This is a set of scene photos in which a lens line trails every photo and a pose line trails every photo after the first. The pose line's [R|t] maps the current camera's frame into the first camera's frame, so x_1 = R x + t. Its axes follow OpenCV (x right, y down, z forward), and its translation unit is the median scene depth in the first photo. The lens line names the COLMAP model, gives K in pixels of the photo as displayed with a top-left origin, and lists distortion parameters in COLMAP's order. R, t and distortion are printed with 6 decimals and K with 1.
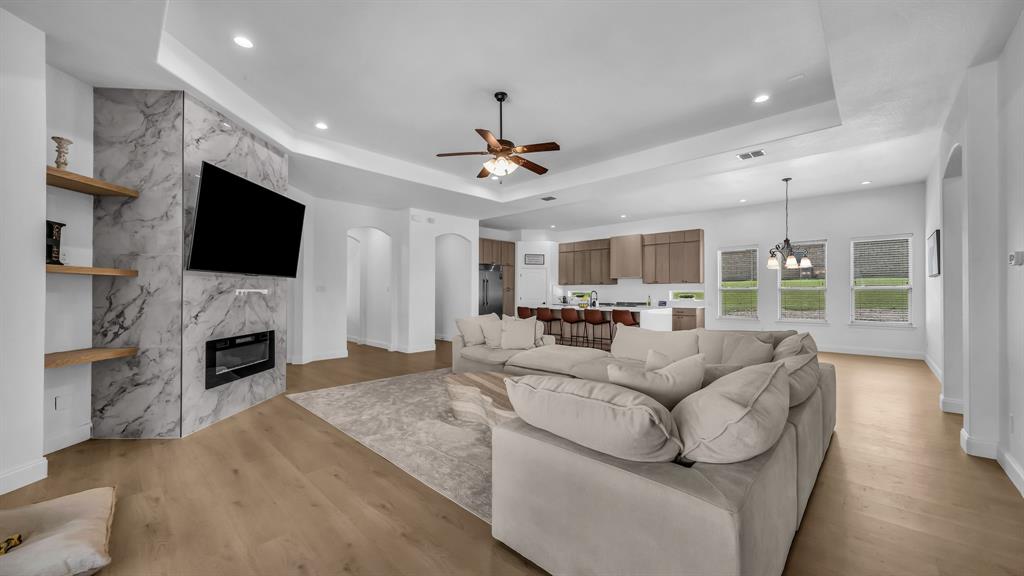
lens RADIAL K [[381.5, 0, 516.3], [0, 381.5, 288.8], [0, 0, 1]] dist [0.009670, 0.000096]
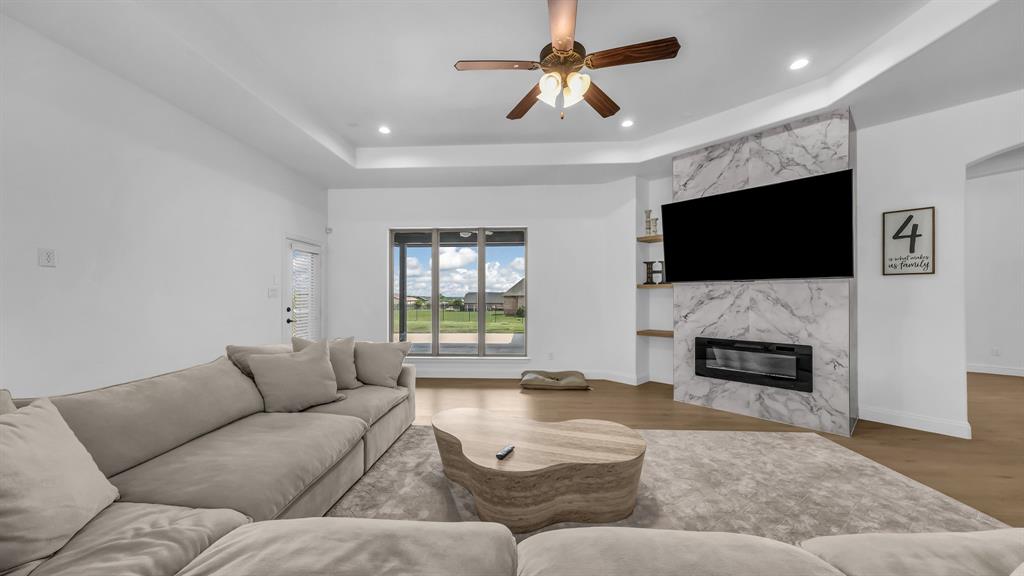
lens RADIAL K [[350.5, 0, 513.5], [0, 350.5, 294.8], [0, 0, 1]] dist [0.001795, 0.000250]
pose [[-0.743590, -0.004965, -0.668618, 0.379638], [0.005879, 0.999885, -0.013963, 0.009908], [0.668610, -0.014314, -0.743475, 1.339426]]
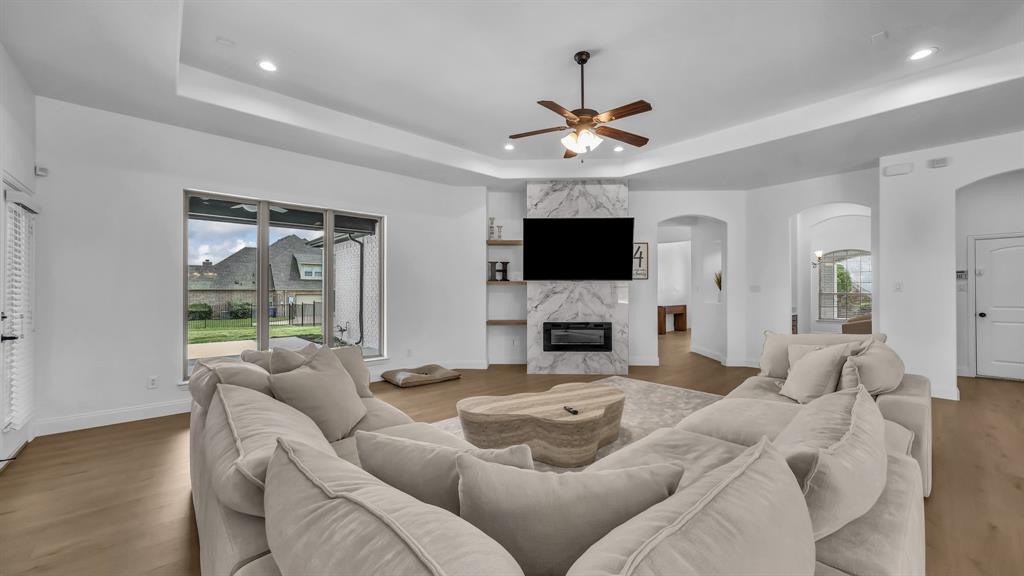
lens RADIAL K [[381.5, 0, 511.5], [0, 381.5, 290.2], [0, 0, 1]] dist [0.009670, 0.000096]
pose [[-0.061039, -0.005527, -0.998120, 0.786826], [0.009929, 0.999932, -0.006144, 0.005784], [0.998086, -0.010286, -0.060980, 0.883663]]
